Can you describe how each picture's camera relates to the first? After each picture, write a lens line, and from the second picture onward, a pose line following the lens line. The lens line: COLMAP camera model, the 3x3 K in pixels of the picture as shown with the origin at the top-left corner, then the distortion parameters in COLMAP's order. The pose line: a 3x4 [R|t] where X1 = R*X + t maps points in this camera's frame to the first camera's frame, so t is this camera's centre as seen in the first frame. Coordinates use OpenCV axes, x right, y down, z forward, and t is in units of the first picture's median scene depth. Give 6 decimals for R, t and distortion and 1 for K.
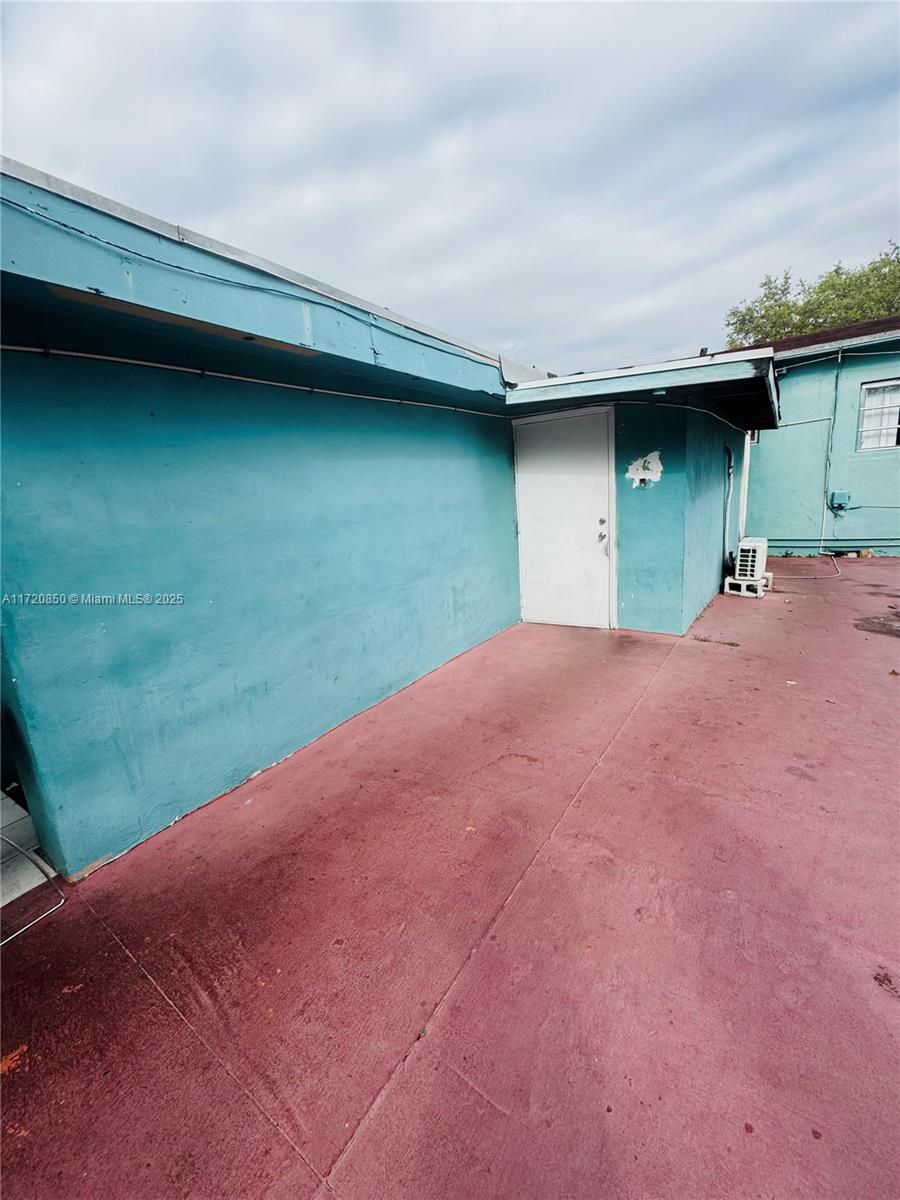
lens RADIAL K [[479.8, 0, 452.6], [0, 479.8, 597.7], [0, 0, 1]] dist [-0.002014, -0.000064]
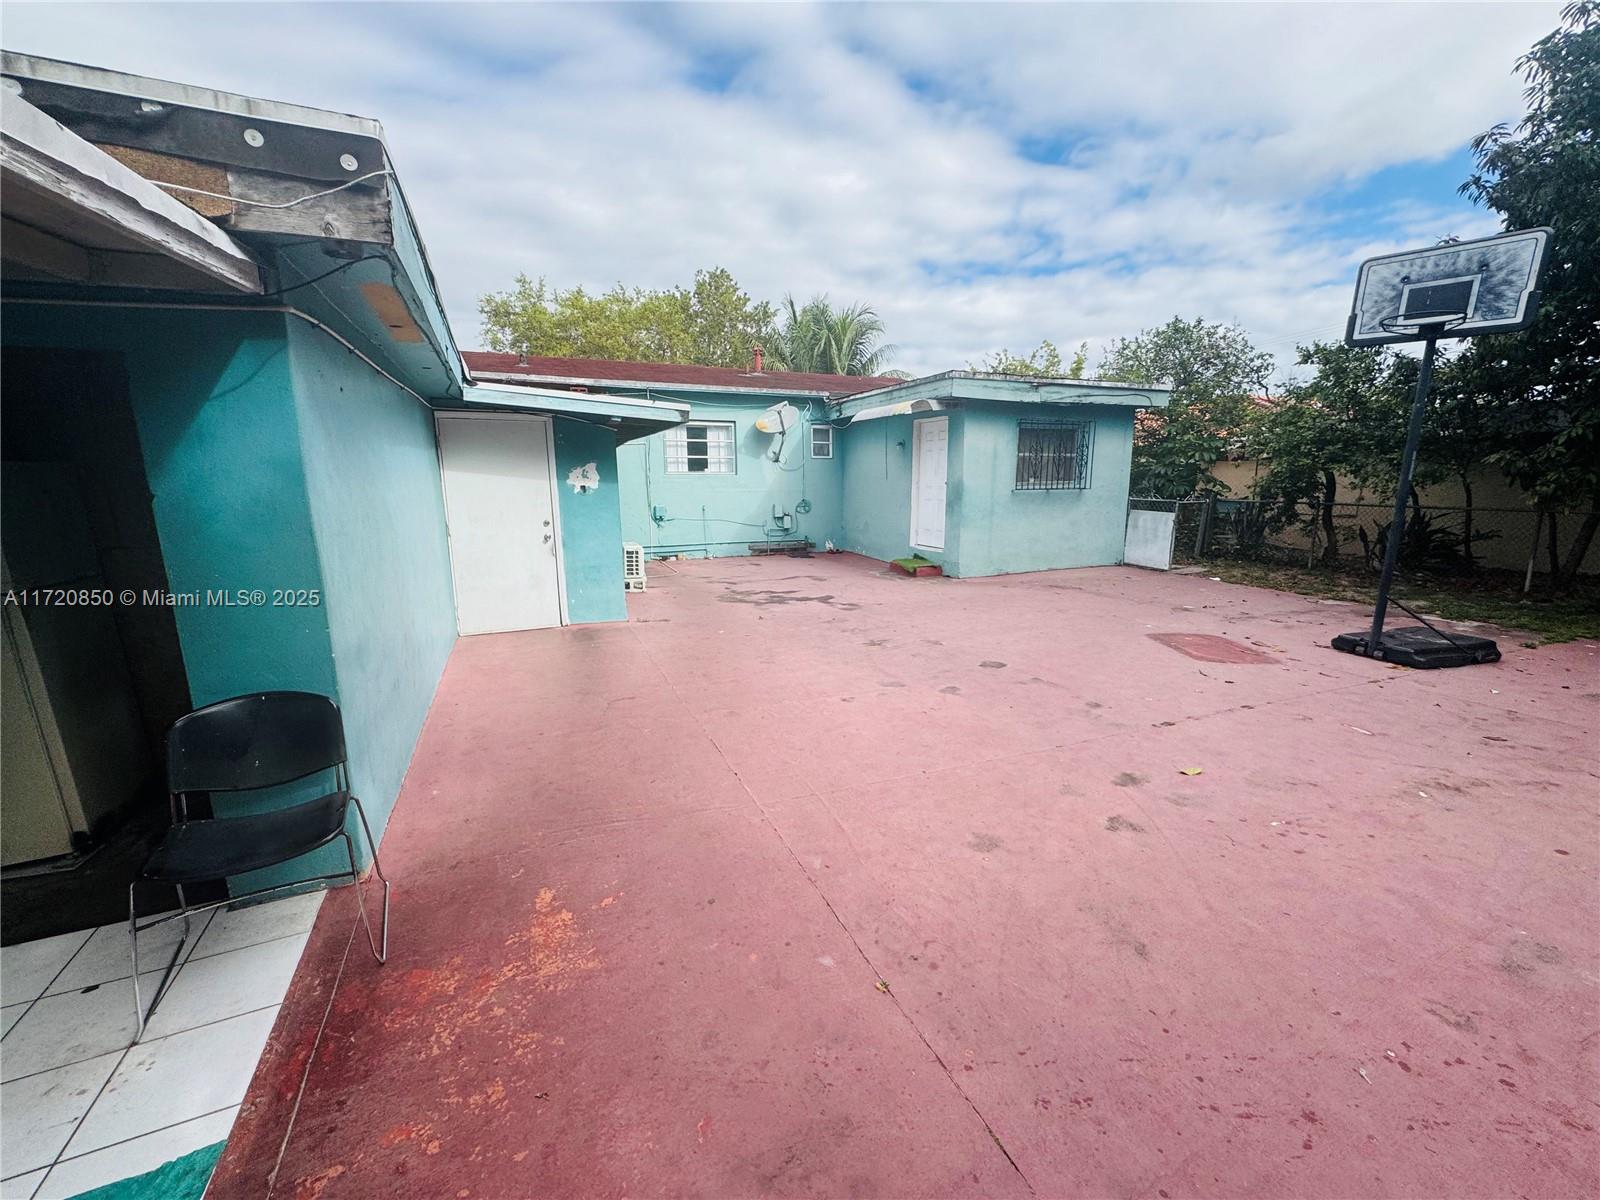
lens RADIAL K [[639.7, 0, 797.0], [0, 639.7, 600.6], [0, 0, 1]] dist [-0.002014, -0.000064]
pose [[0.533731, -0.081474, 0.841720, -0.590829], [0.135943, 0.990669, 0.009690, 0.069719], [-0.834656, 0.109254, 0.539827, -0.189821]]
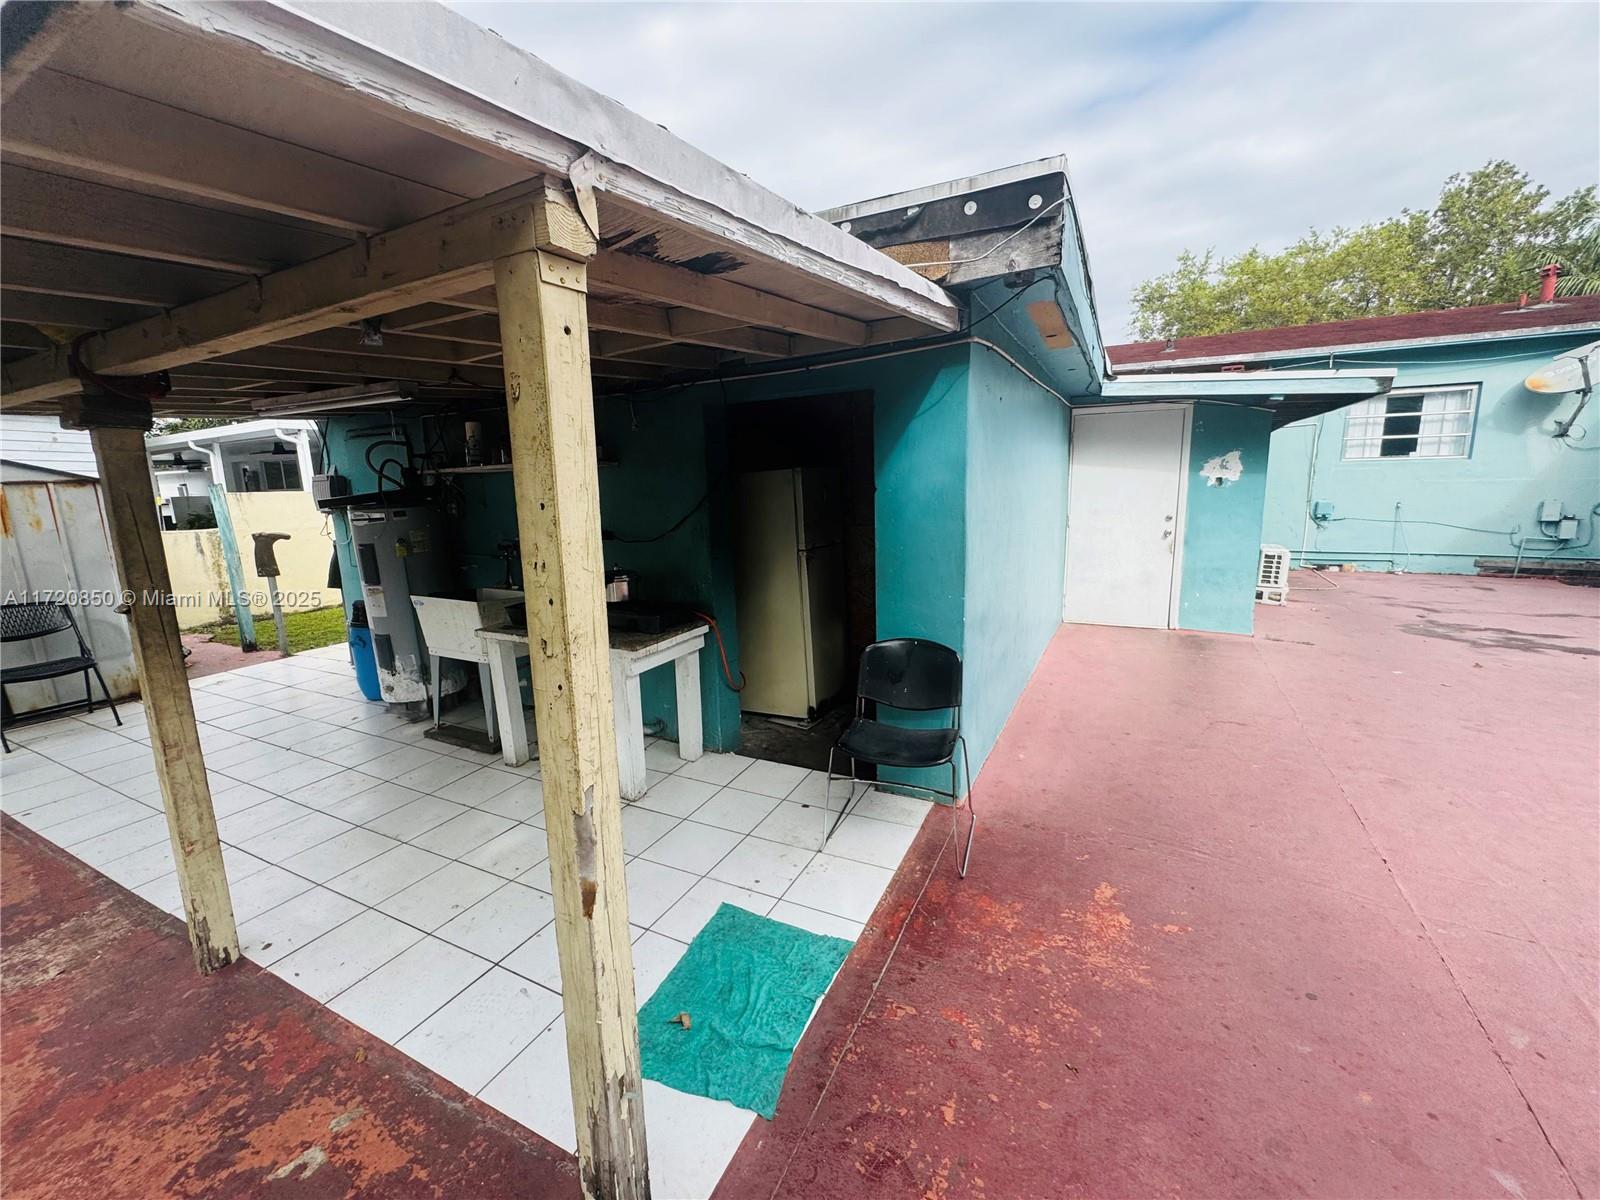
lens RADIAL K [[644.1, 0, 800.0], [0, 644.1, 597.8], [0, 0, 1]] dist [0.000336, -0.000198]
pose [[0.991627, 0.034990, 0.124303, -0.601368], [-0.030857, 0.998910, -0.035025, 0.073930], [-0.125393, 0.030896, 0.991626, -0.206775]]
